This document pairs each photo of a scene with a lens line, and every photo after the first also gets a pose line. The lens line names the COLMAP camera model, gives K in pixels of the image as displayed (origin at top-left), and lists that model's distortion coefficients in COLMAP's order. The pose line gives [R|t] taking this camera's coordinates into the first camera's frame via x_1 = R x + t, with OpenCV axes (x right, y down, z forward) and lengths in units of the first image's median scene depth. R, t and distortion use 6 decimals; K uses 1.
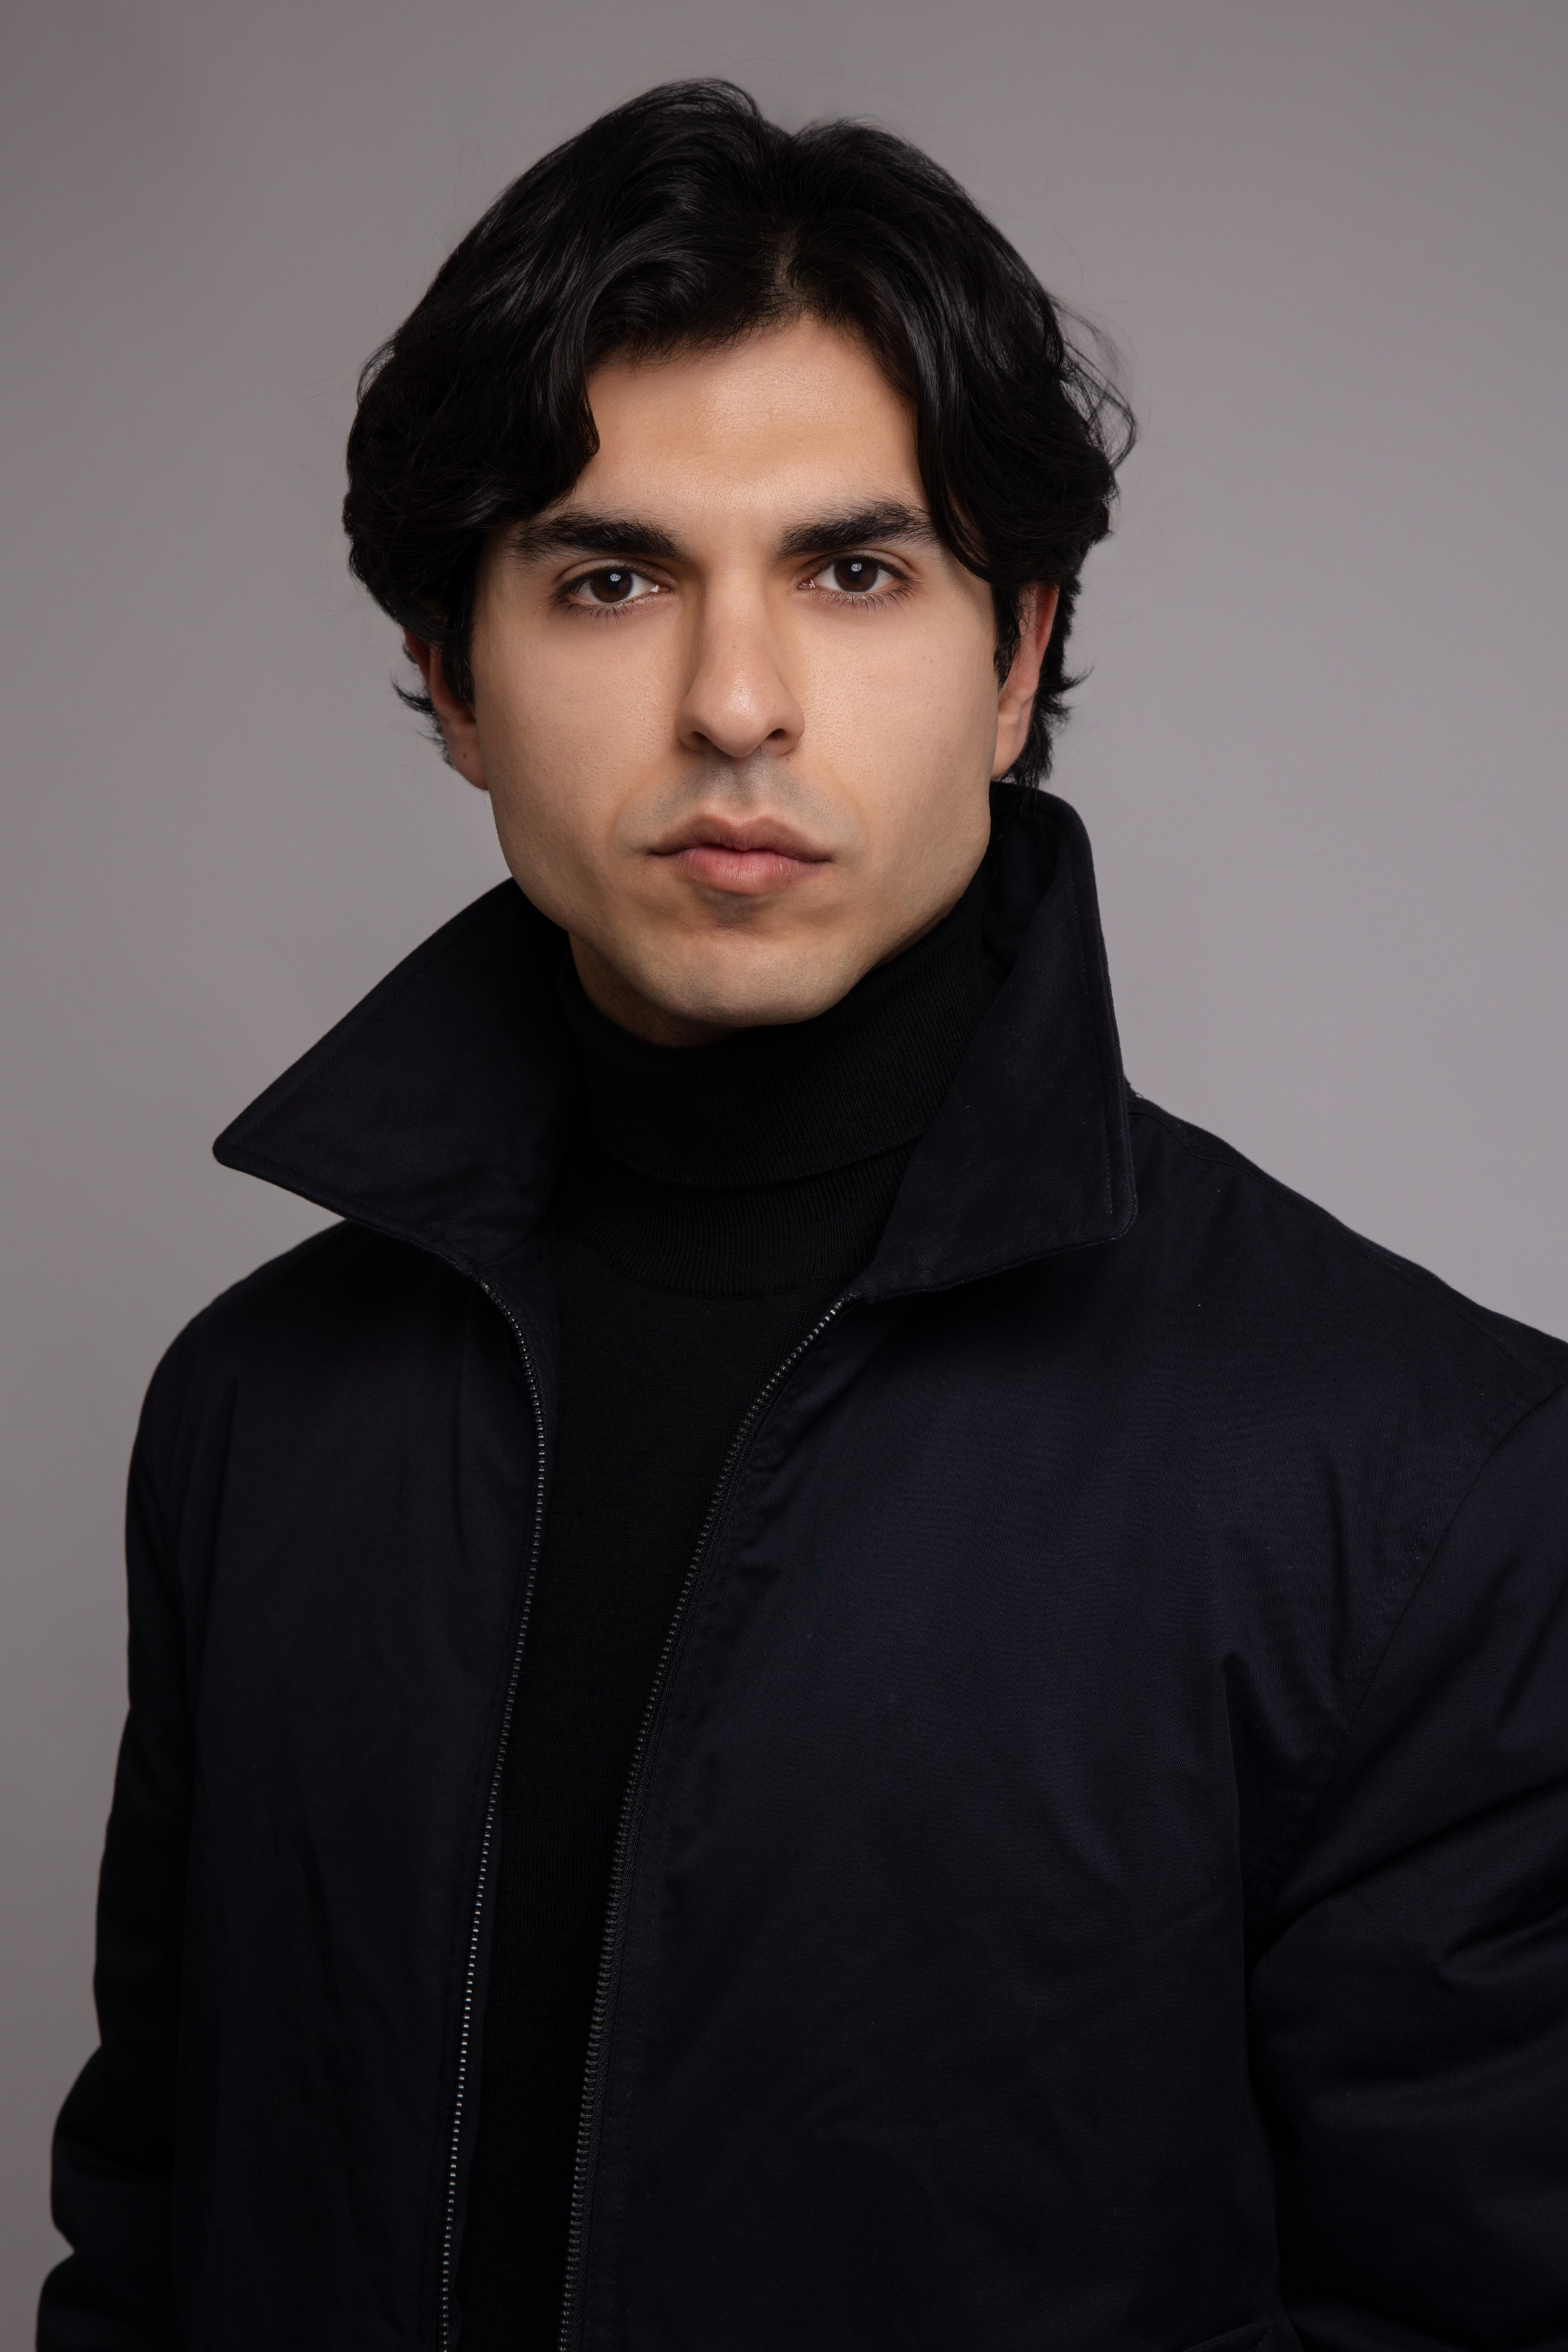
lens RADIAL K [[5001.4, 0, 777.4], [0, 5001.4, 1204.2], [0, 0, 1]] dist [0.217123, 0.000000]
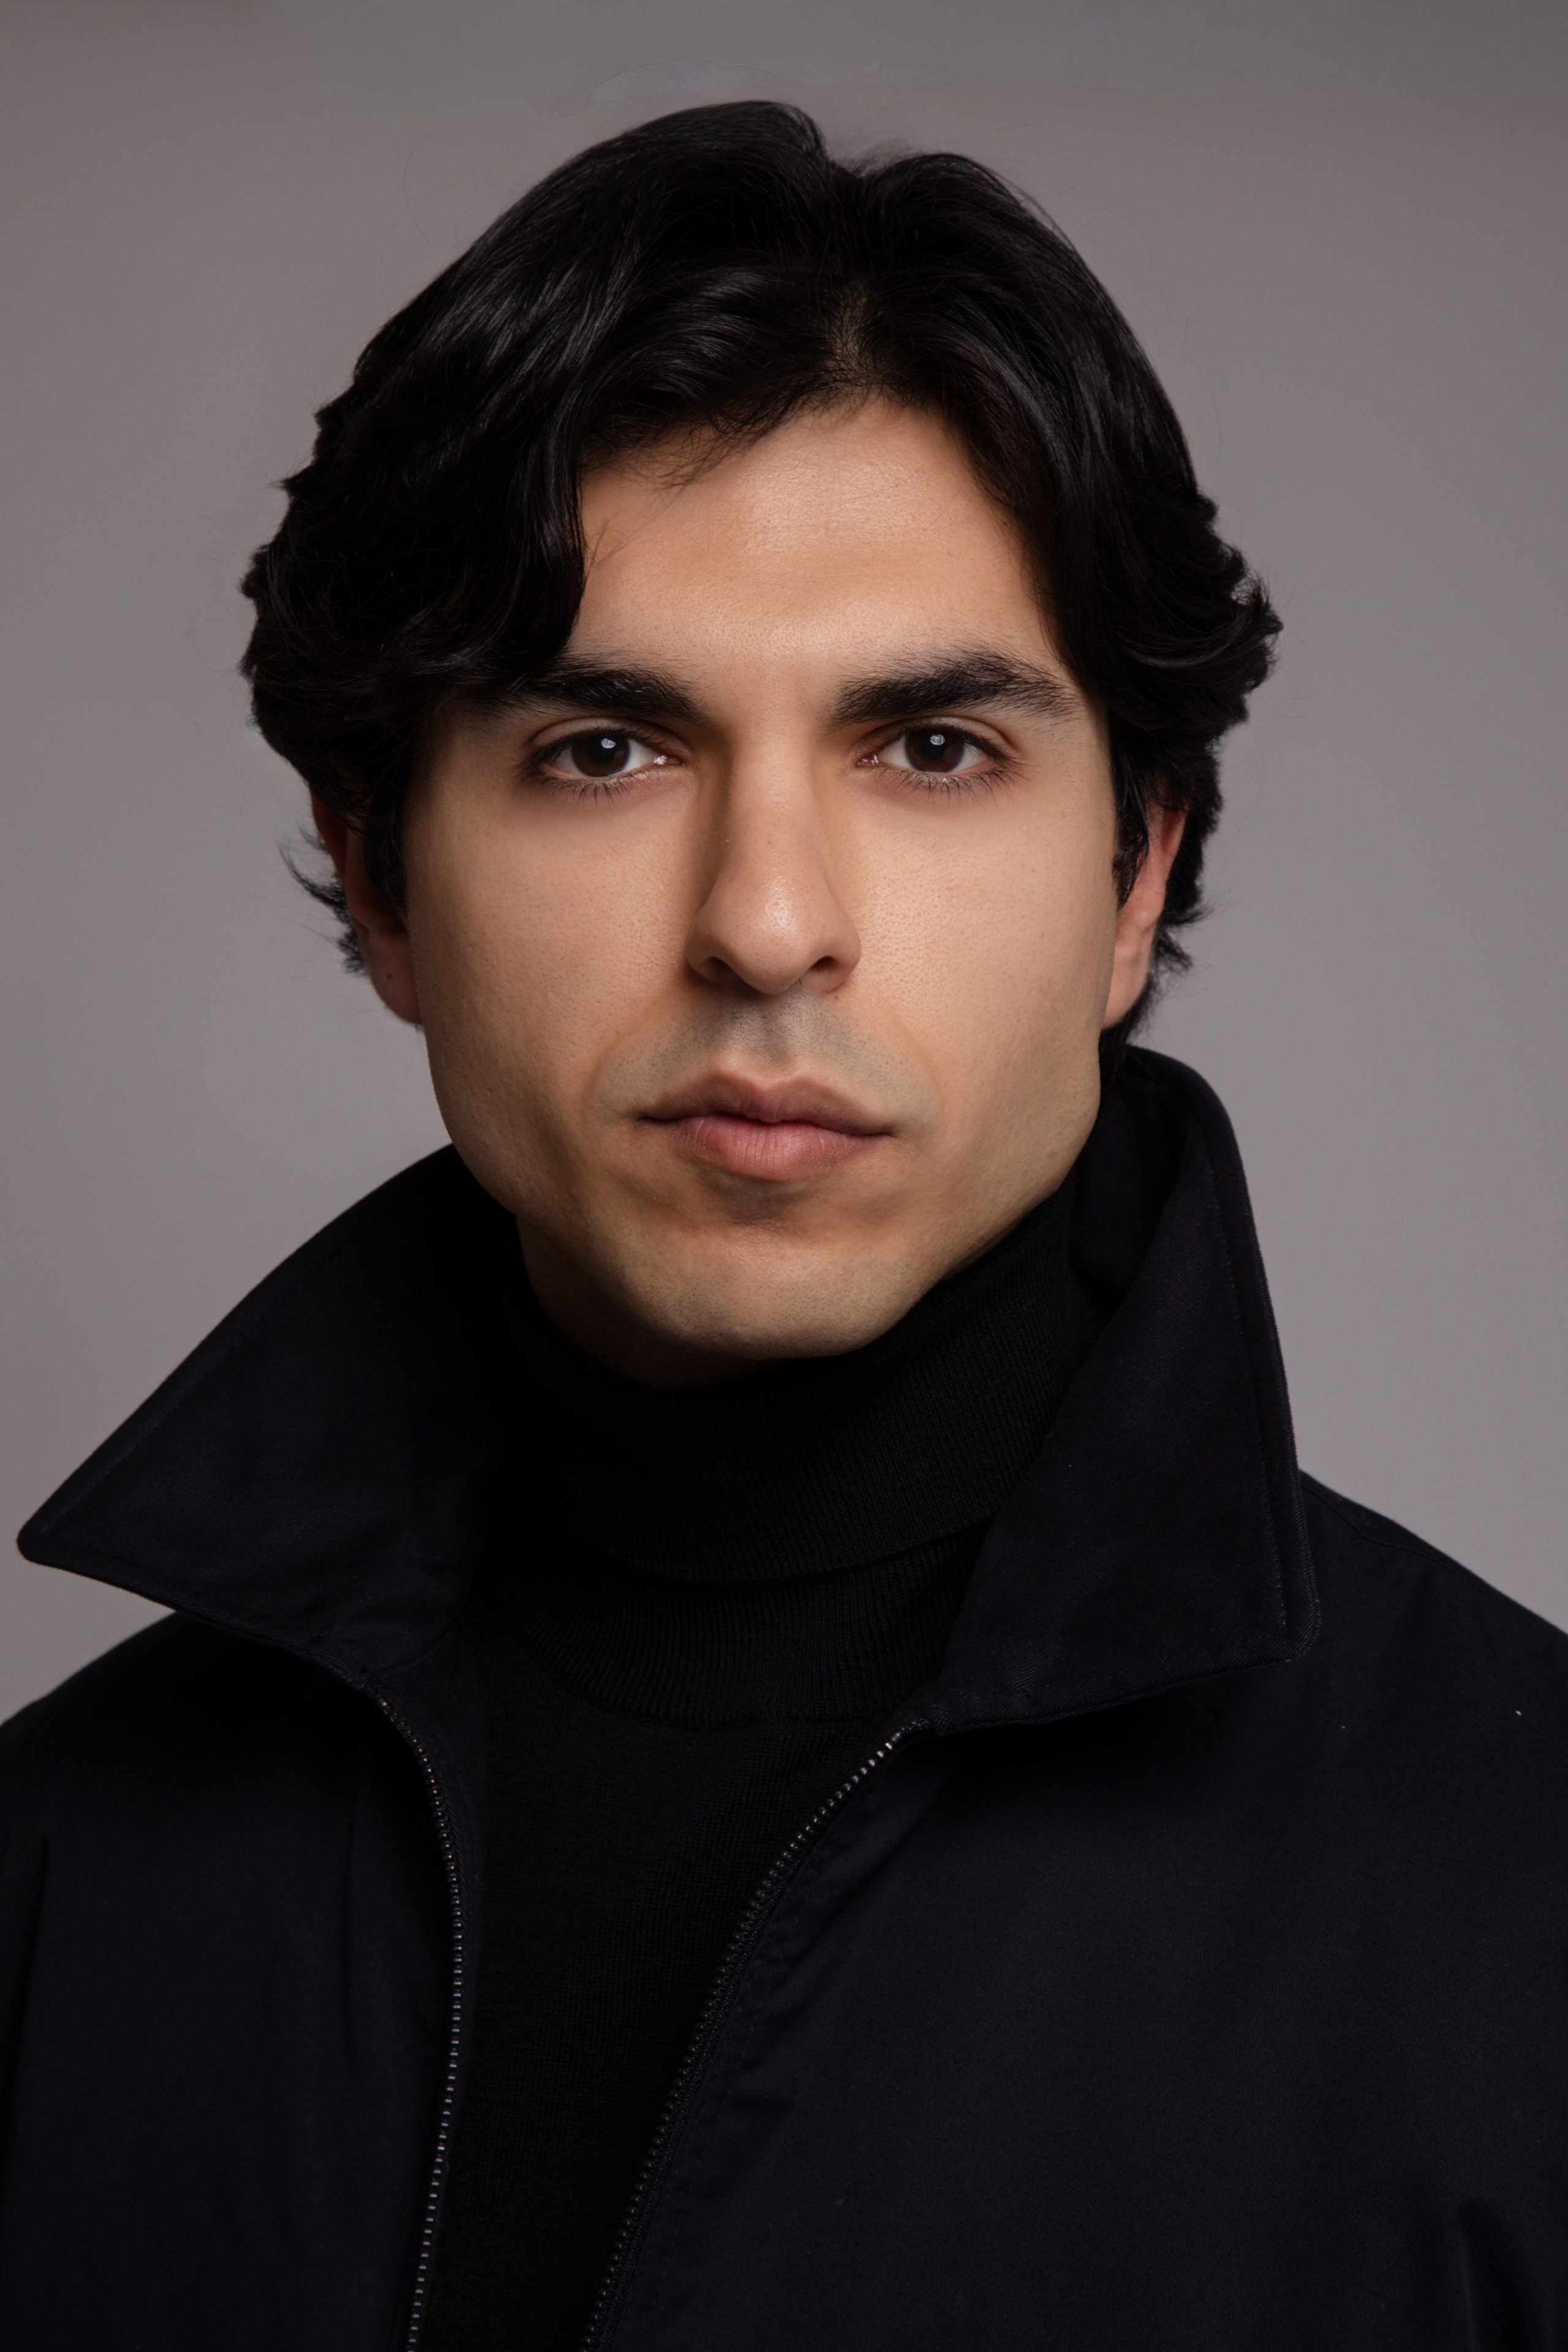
lens RADIAL K [[5180.0, 0, 809.6], [0, 5180.0, 1234.6], [0, 0, 1]] dist [0.090980, 0.000000]
pose [[0.999316, 0.029708, 0.022026, -0.017307], [-0.028903, 0.998934, -0.035985, -0.027005], [-0.023071, 0.035323, 0.999110, 0.246871]]
